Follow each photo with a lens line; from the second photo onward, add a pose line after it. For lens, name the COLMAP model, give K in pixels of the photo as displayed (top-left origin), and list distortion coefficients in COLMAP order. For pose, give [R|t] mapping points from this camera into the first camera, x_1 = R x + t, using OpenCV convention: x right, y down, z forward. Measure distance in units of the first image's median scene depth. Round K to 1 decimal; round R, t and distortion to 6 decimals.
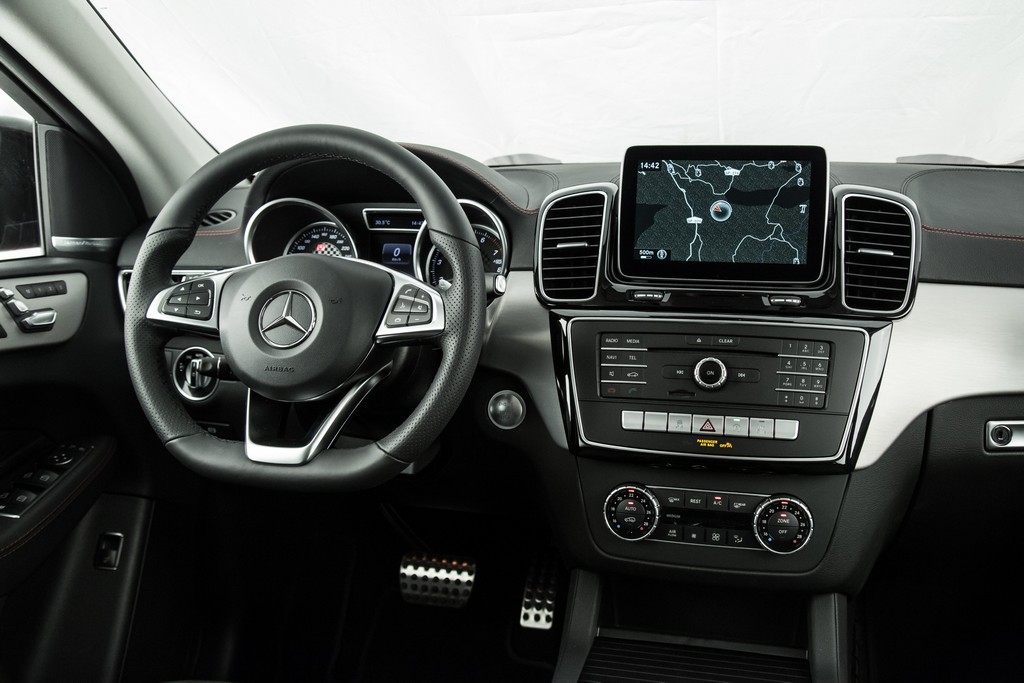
lens RADIAL K [[952.5, 0, 527.0], [0, 952.5, 349.6], [0, 0, 1]] dist [-0.001021, 0.000000]
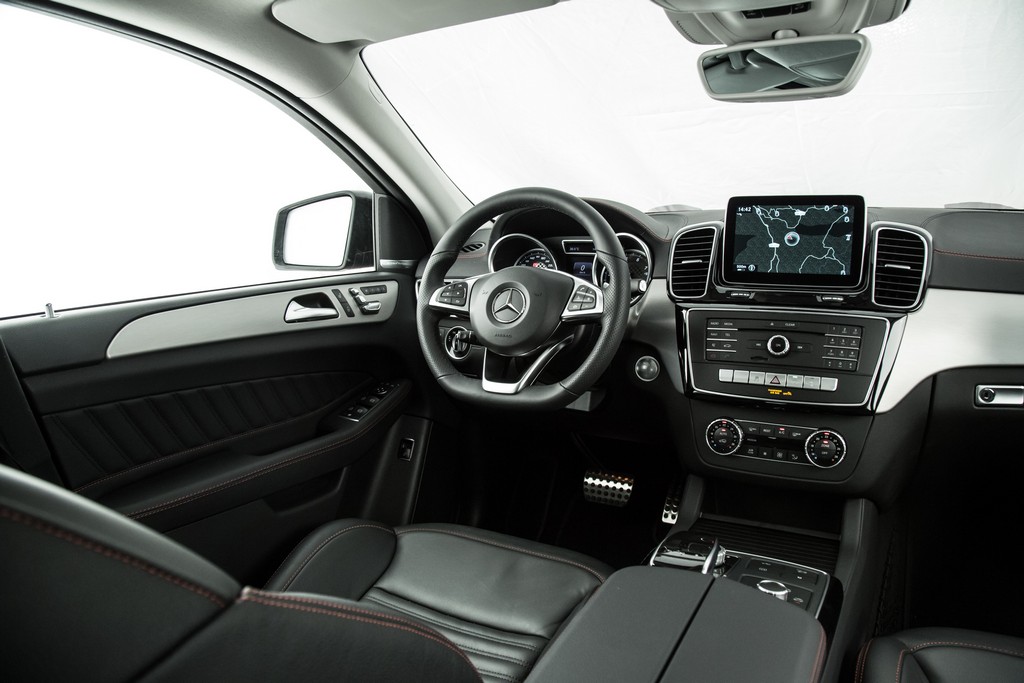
lens RADIAL K [[693.4, 0, 527.0], [0, 693.4, 348.2], [0, 0, 1]] dist [-0.118588, 0.058604]
pose [[0.968352, 0.026944, -0.248131, 0.073080], [-0.027755, 0.999615, 0.000229, 0.038421], [0.248042, 0.006665, 0.968726, -0.140727]]
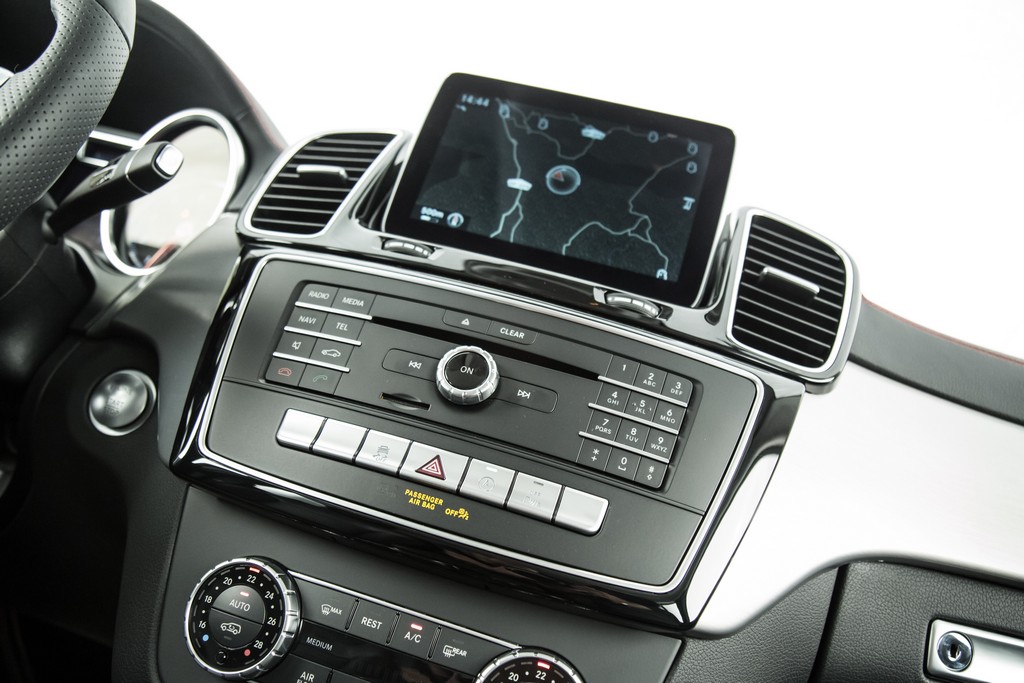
lens RADIAL K [[840.4, 0, 514.5], [0, 840.4, 347.0], [0, 0, 1]] dist [-0.075244, 0.044676]
pose [[0.957176, 0.285090, 0.050371, 0.183623], [-0.251507, 0.905032, -0.343018, 0.157483], [-0.143378, 0.315660, 0.937977, 0.541936]]
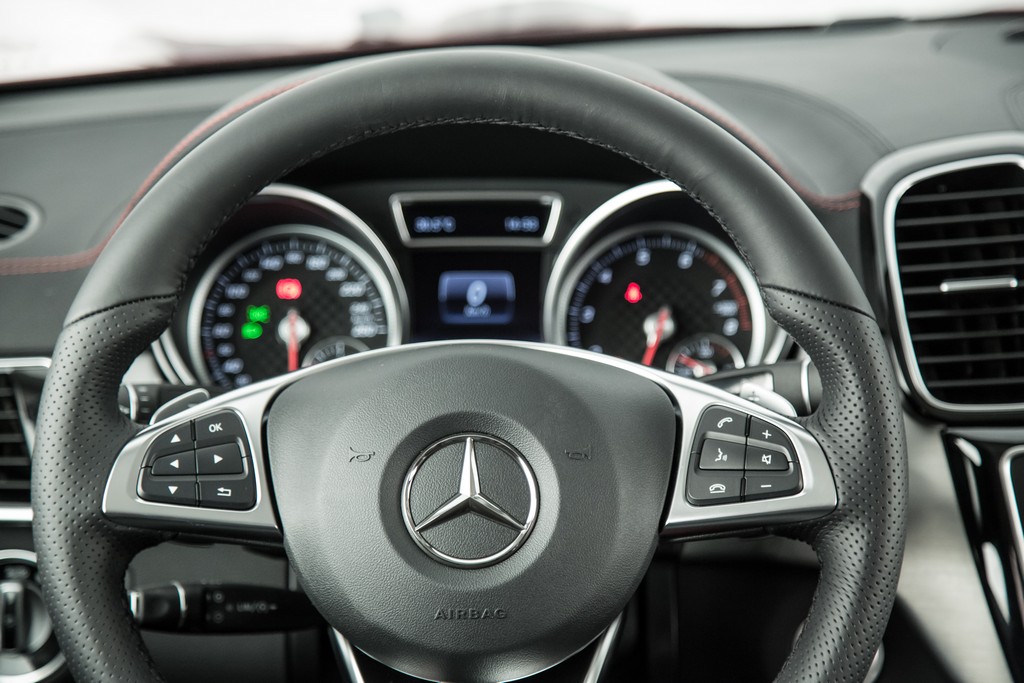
lens RADIAL K [[2658.2, 0, 492.9], [0, 2658.2, 342.2], [0, 0, 1]] dist [0.590977, 0.000000]
pose [[0.976668, -0.051582, 0.208470, -0.472882], [0.052447, 0.998623, 0.001381, -0.101649], [-0.208254, 0.009585, 0.978028, -0.215838]]
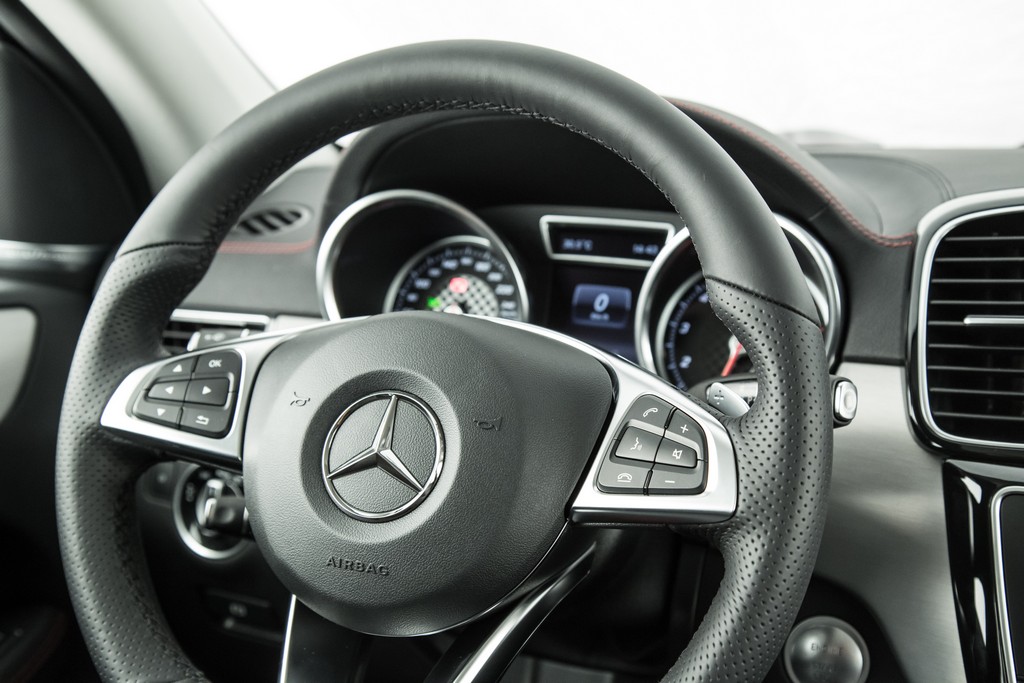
lens RADIAL K [[1276.9, 0, 524.3], [0, 1276.9, 349.2], [0, 0, 1]] dist [0.085960, 0.000000]
pose [[0.987284, 0.060981, -0.146808, -0.091954], [-0.066361, 0.997282, -0.032029, -0.064330], [0.144456, 0.041364, 0.988646, 0.377675]]
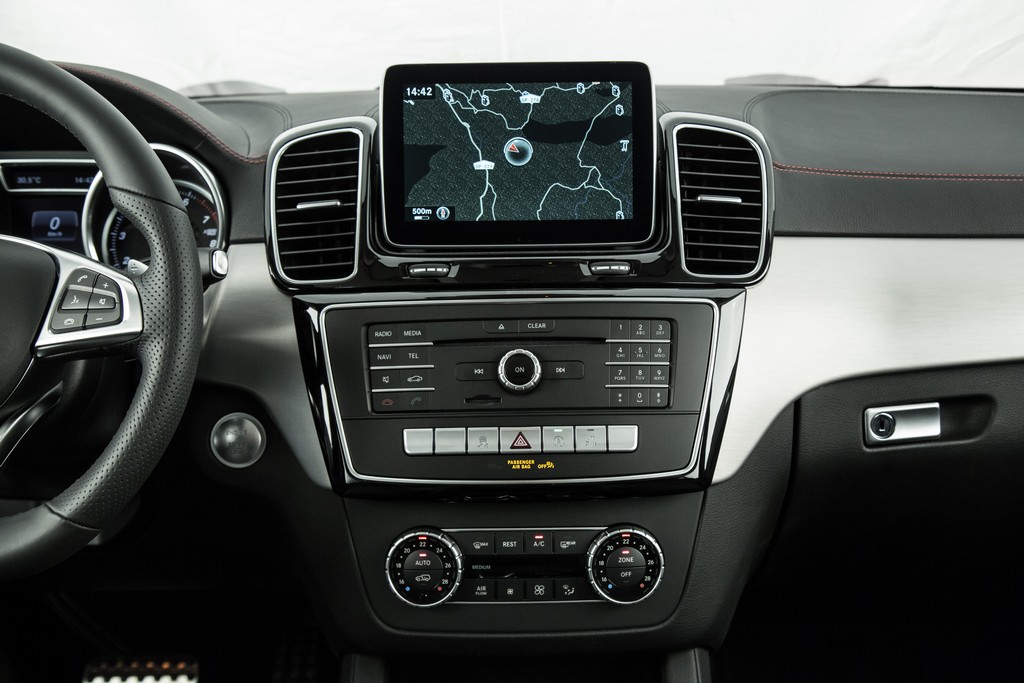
lens RADIAL K [[1276.9, 0, 525.0], [0, 1276.9, 349.1], [0, 0, 1]] dist [0.085960, 0.000000]
pose [[0.974275, -0.059634, 0.217329, -0.018331], [0.059397, 0.998205, 0.007630, 0.000957], [-0.217394, 0.005475, 0.976068, 0.025863]]
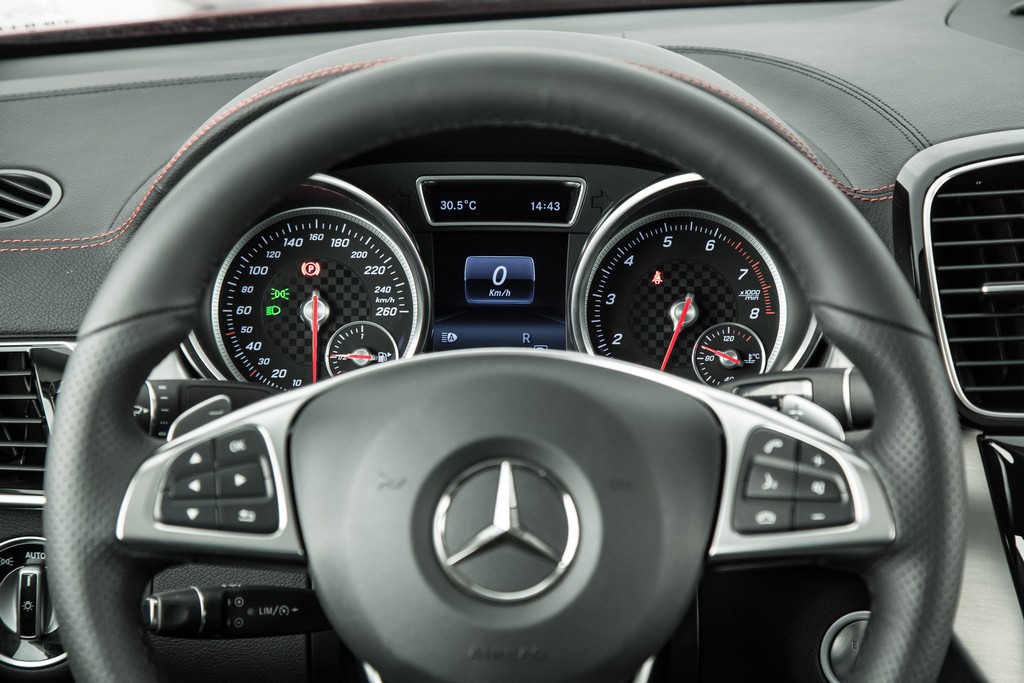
lens RADIAL K [[2169.9, 0, 506.8], [0, 2169.9, 336.3], [0, 0, 1]] dist [0.390295, 0.000000]
pose [[0.972617, -0.053087, 0.226271, -0.442271], [0.039588, 0.997178, 0.063788, -0.170575], [-0.229019, -0.053083, 0.971973, 0.060029]]
